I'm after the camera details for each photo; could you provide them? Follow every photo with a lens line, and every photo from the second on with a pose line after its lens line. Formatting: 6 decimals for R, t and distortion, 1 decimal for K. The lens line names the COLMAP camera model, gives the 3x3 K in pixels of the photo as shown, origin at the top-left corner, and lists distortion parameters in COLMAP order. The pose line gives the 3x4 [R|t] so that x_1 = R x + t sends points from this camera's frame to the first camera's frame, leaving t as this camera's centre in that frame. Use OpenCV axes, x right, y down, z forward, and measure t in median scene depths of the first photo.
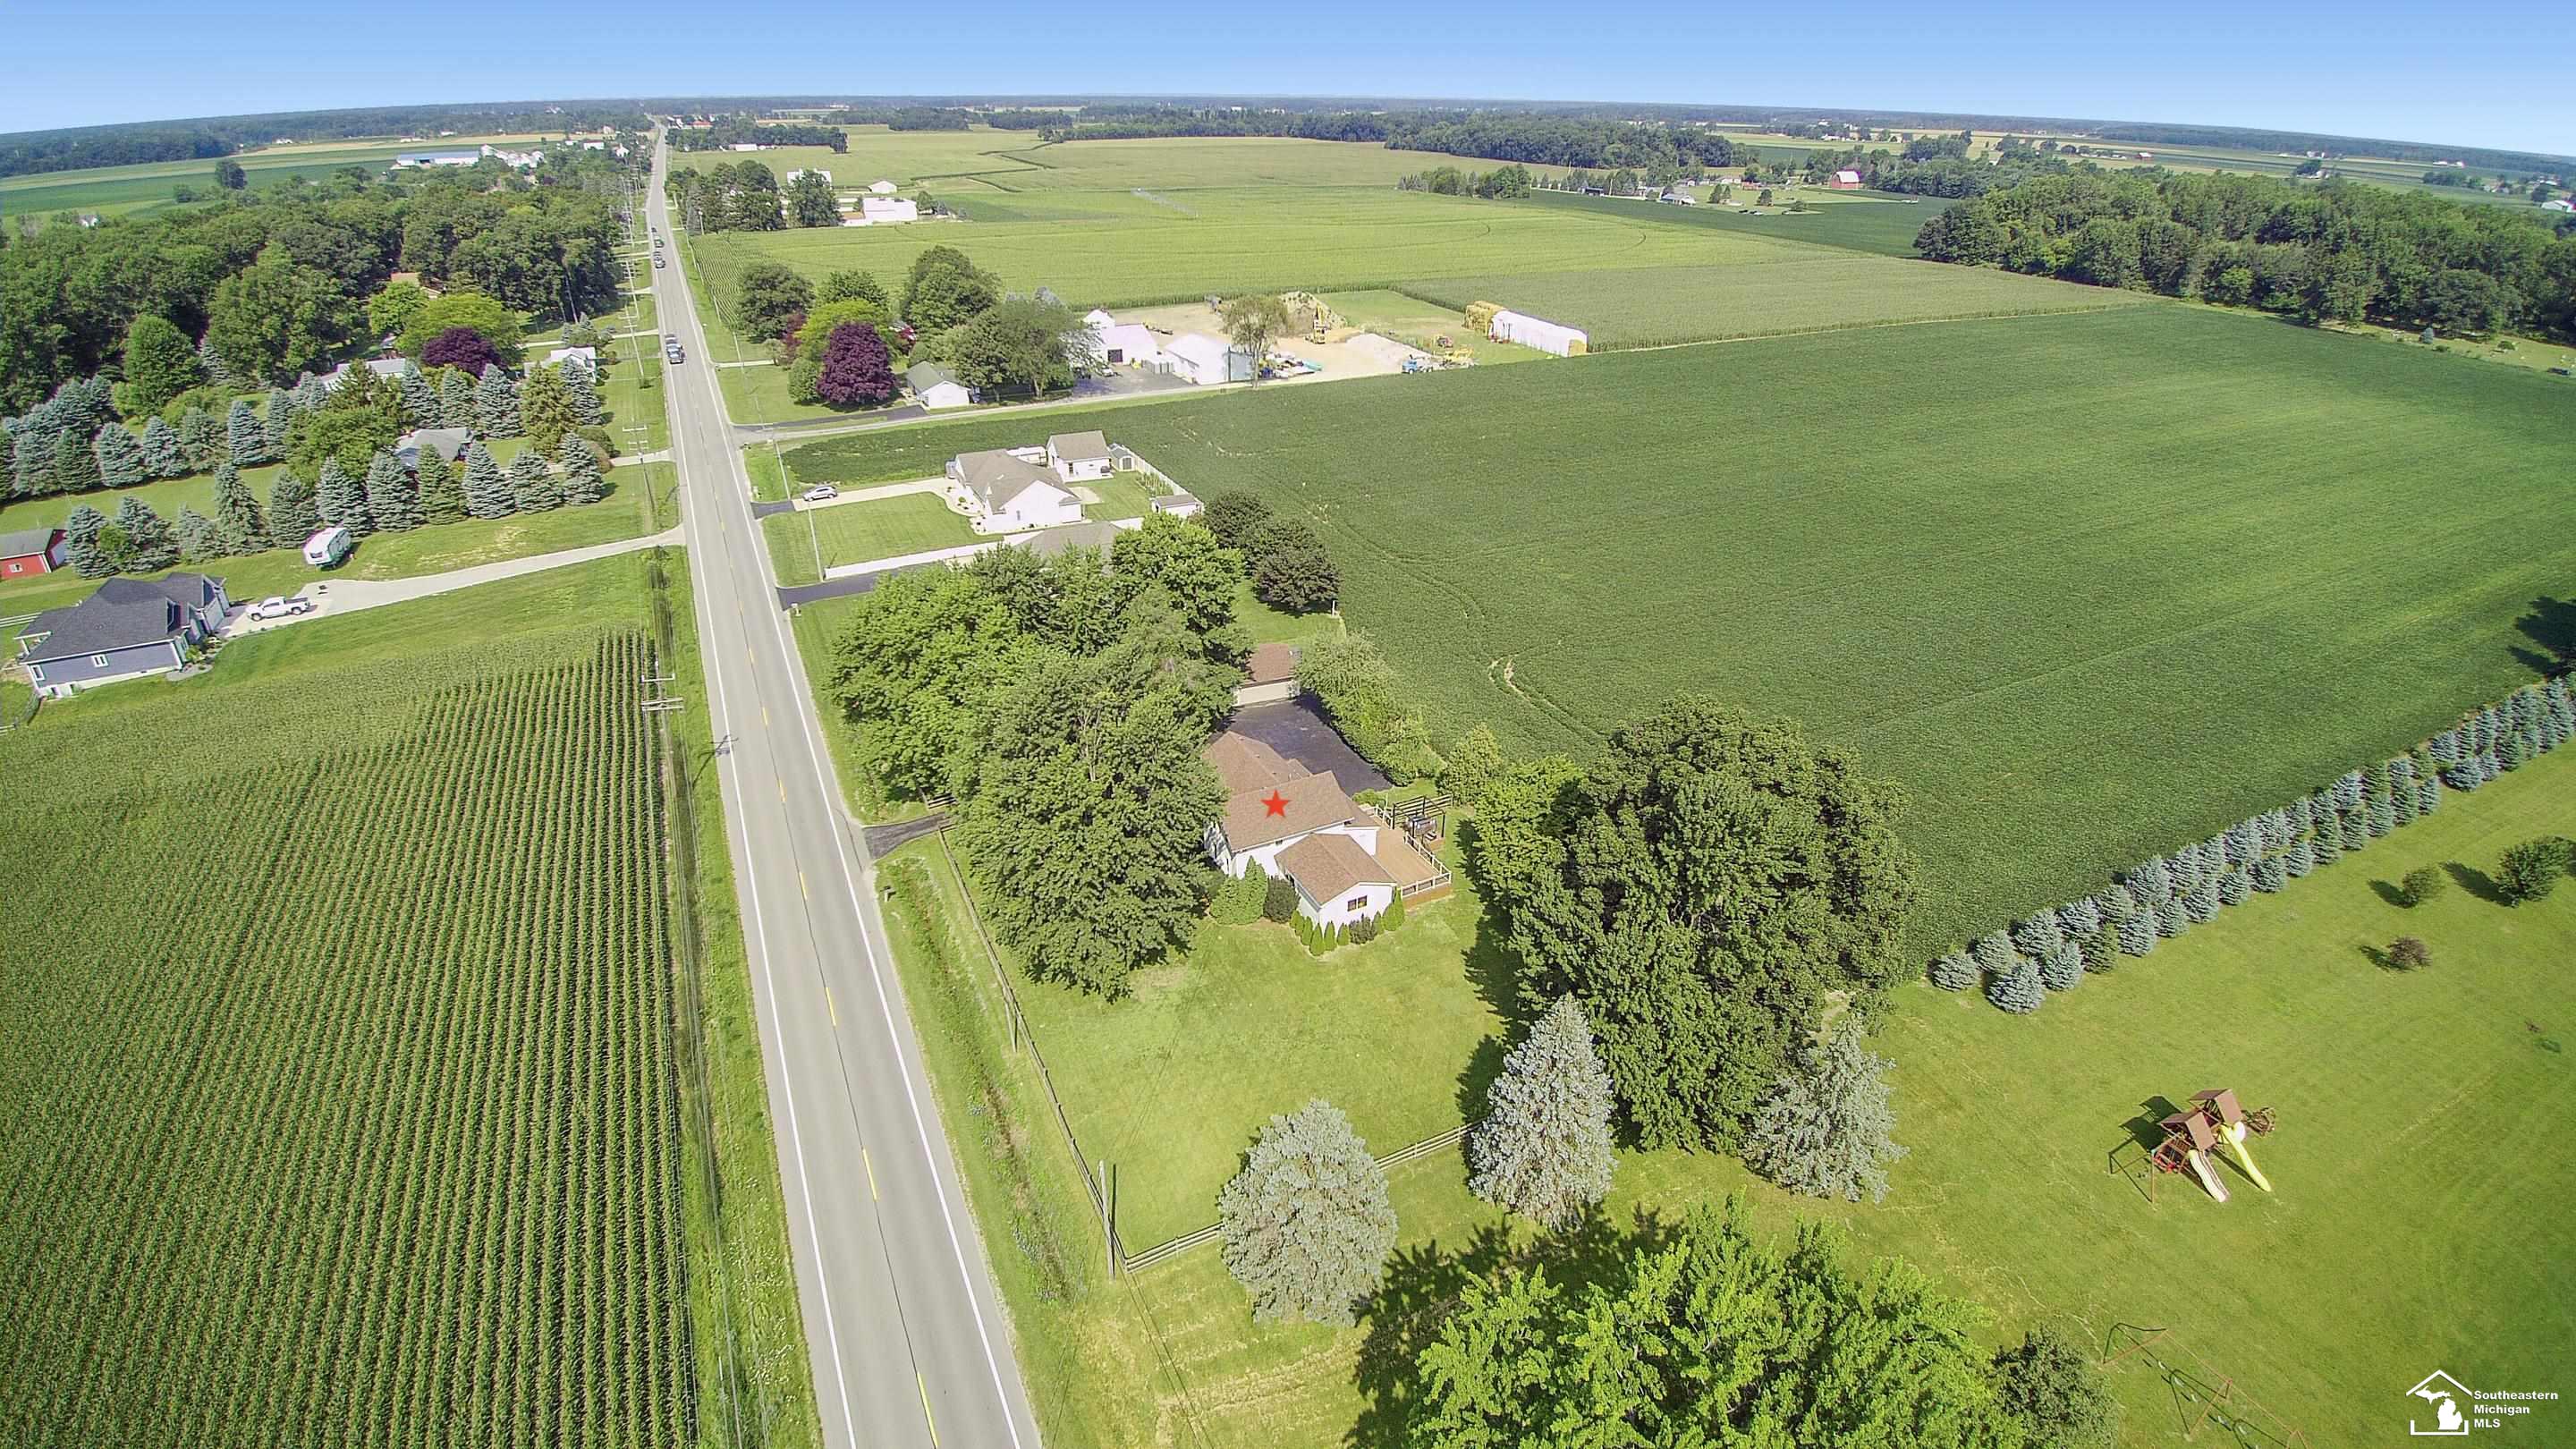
lens RADIAL K [[1226.7, 0, 1305.2], [0, 1226.7, 713.1], [0, 0, 1]] dist [-0.025082, -0.020307]
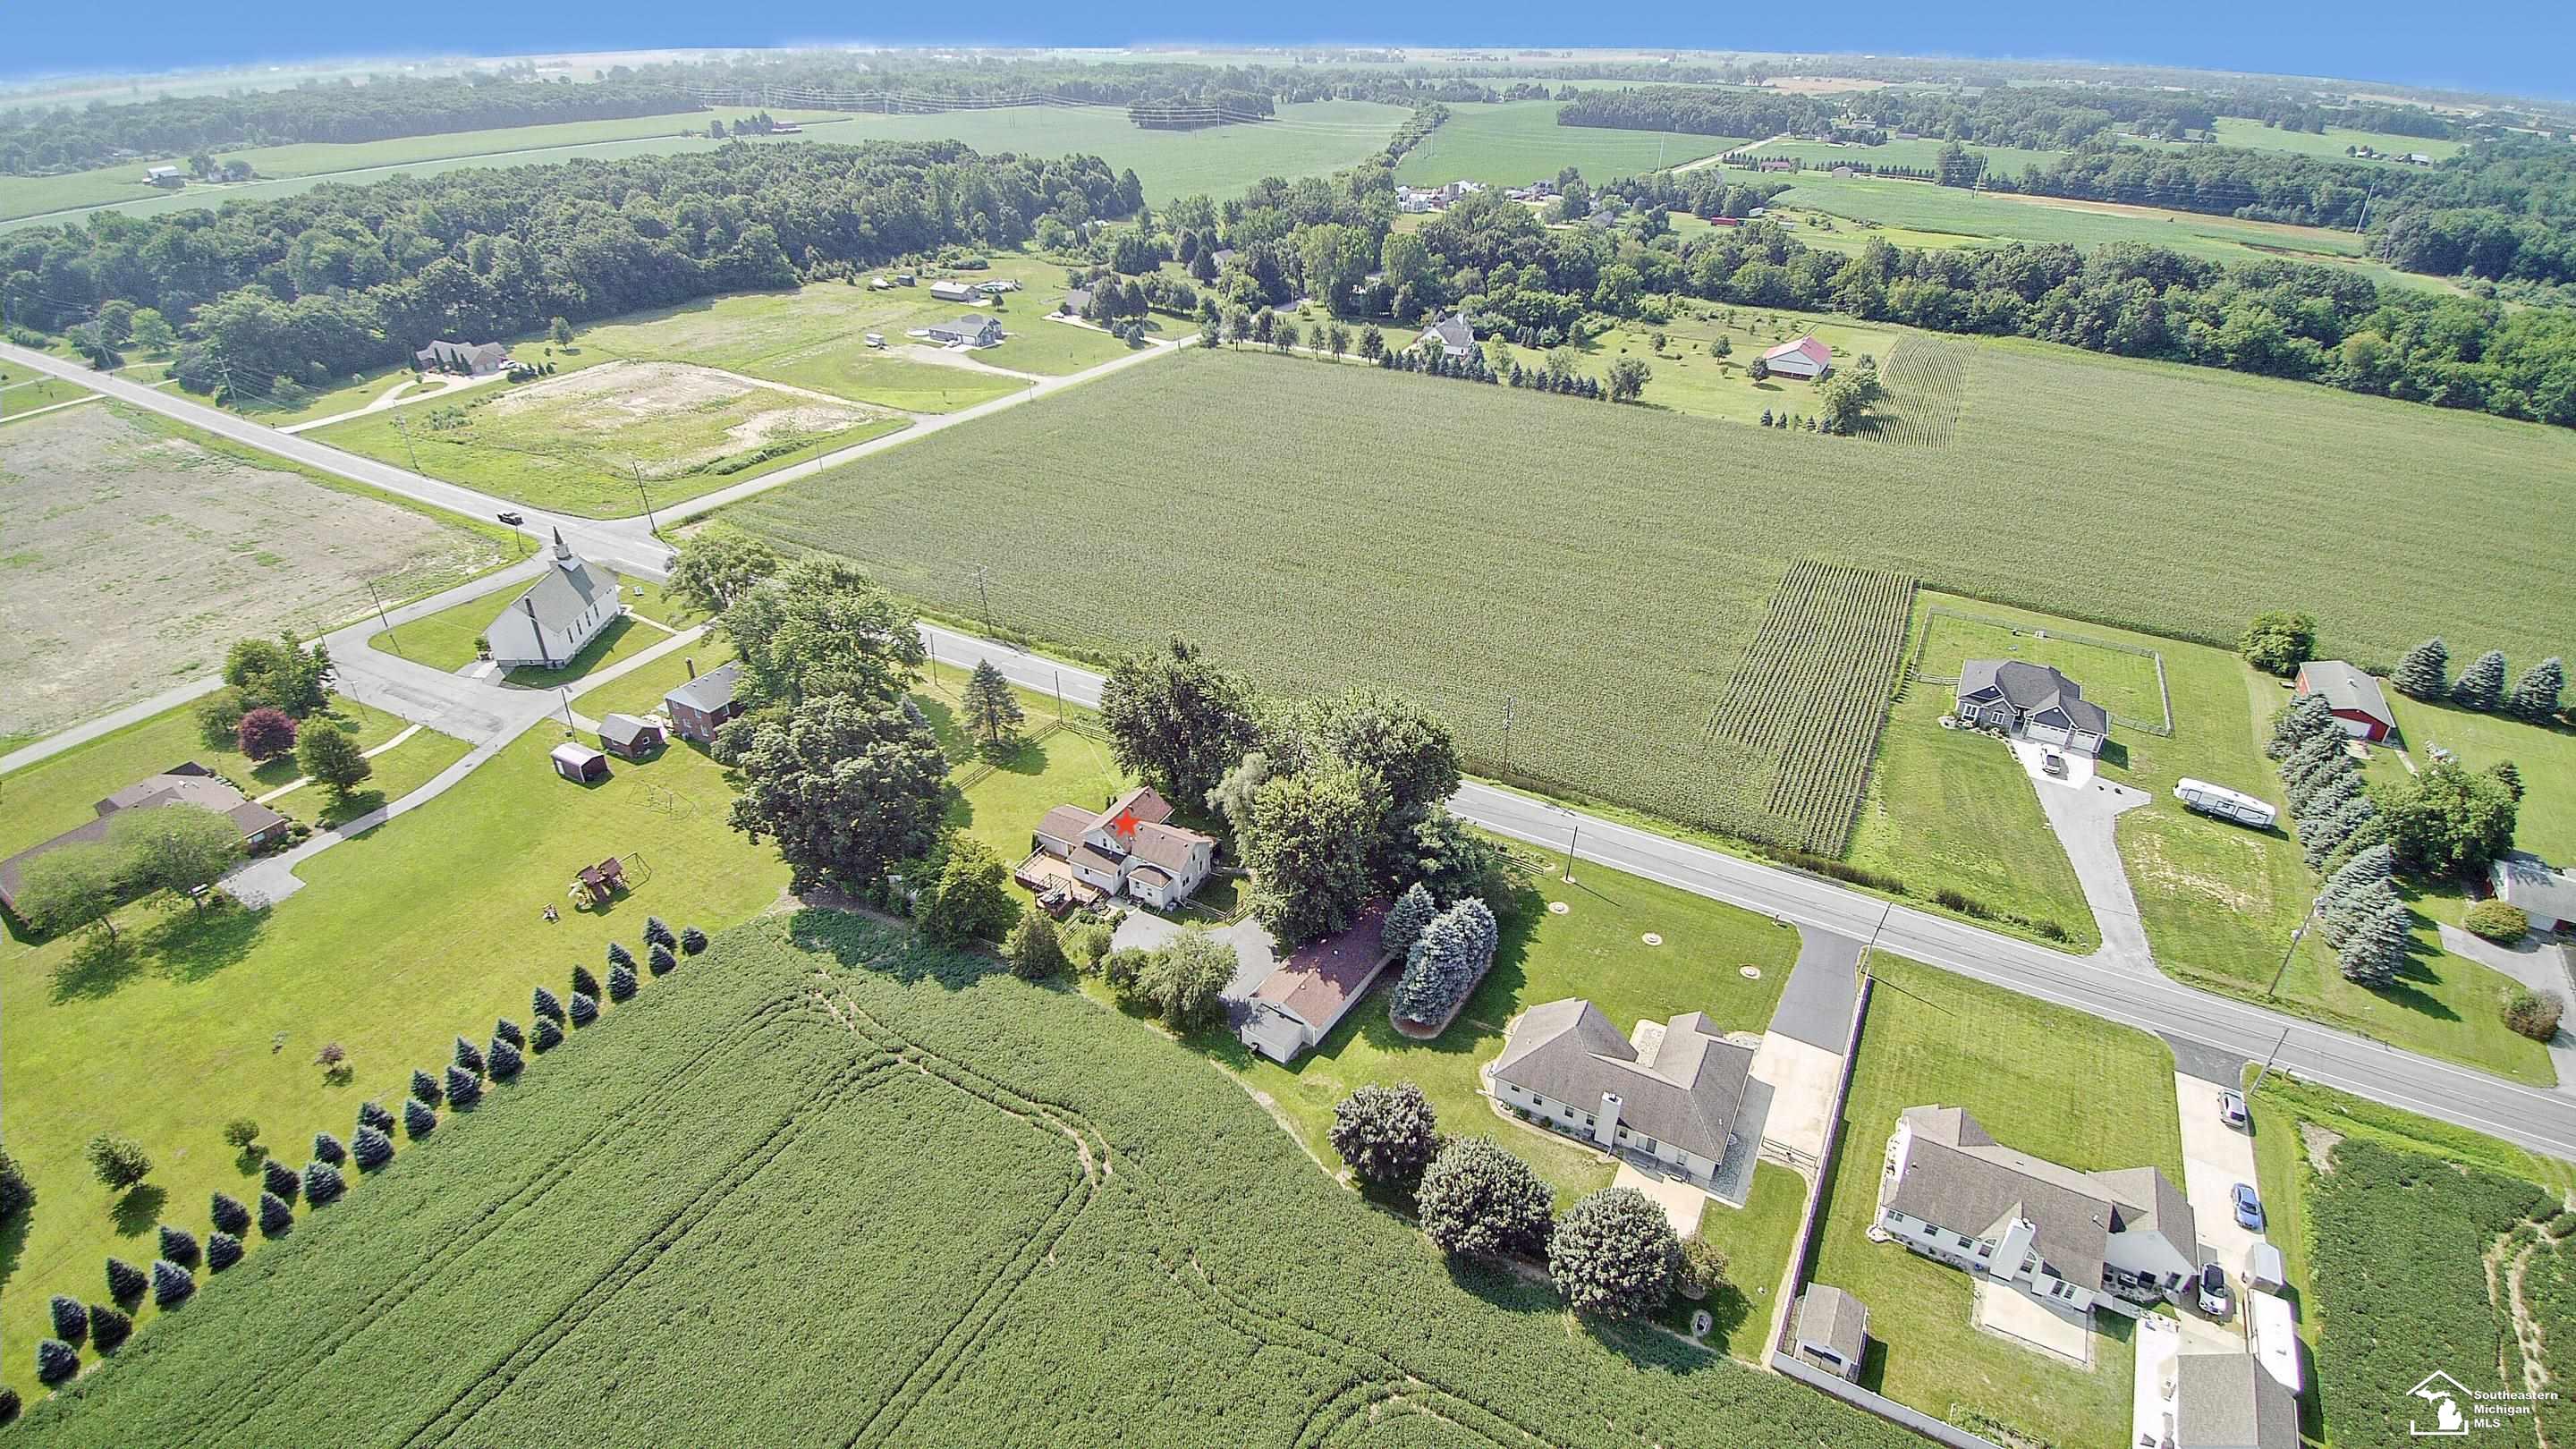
lens RADIAL K [[1226.7, 0, 1305.2], [0, 1226.7, 713.1], [0, 0, 1]] dist [-0.025082, -0.020307]
pose [[-0.828506, 0.258932, -0.496520, 0.308881], [-0.272886, 0.587579, 0.761764, -0.736840], [0.488990, 0.766620, -0.416153, 0.970701]]
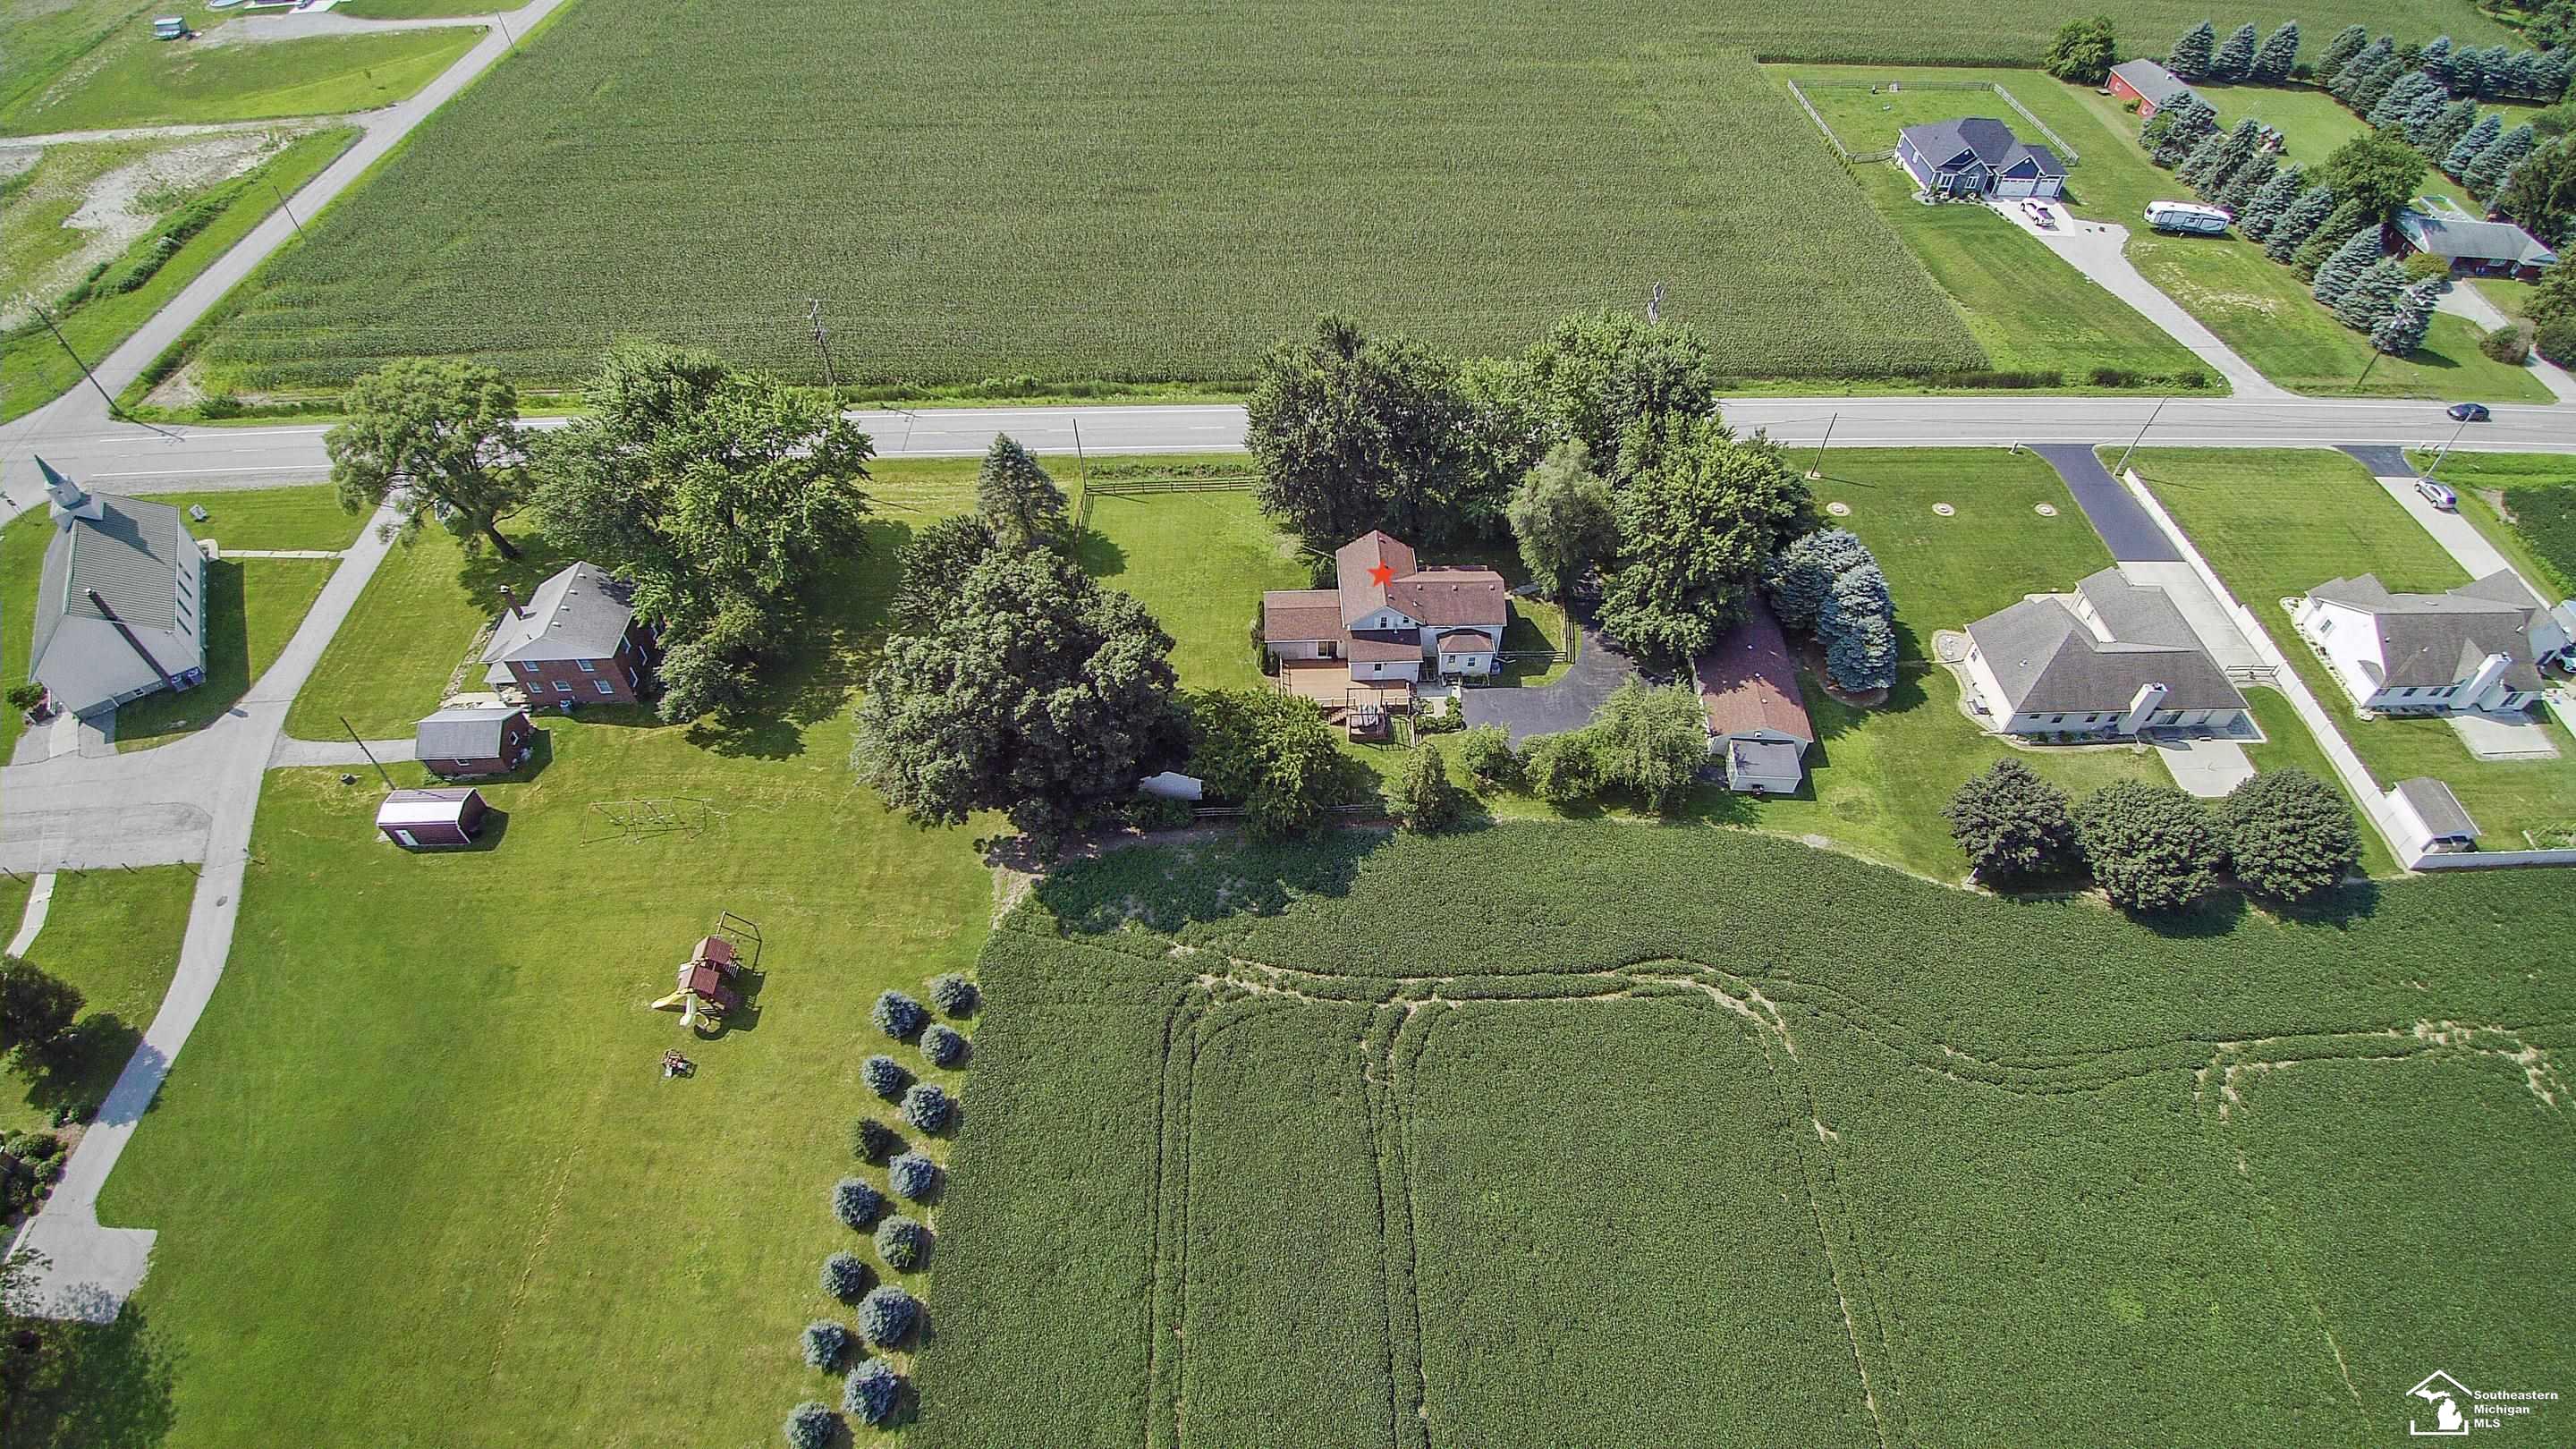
lens RADIAL K [[1226.7, 0, 1305.2], [0, 1226.7, 713.1], [0, 0, 1]] dist [-0.025082, -0.020307]
pose [[-0.431810, 0.658530, -0.616343, 0.468160], [-0.417233, 0.459991, 0.783789, -0.436815], [0.799661, 0.595606, 0.076132, 0.543299]]
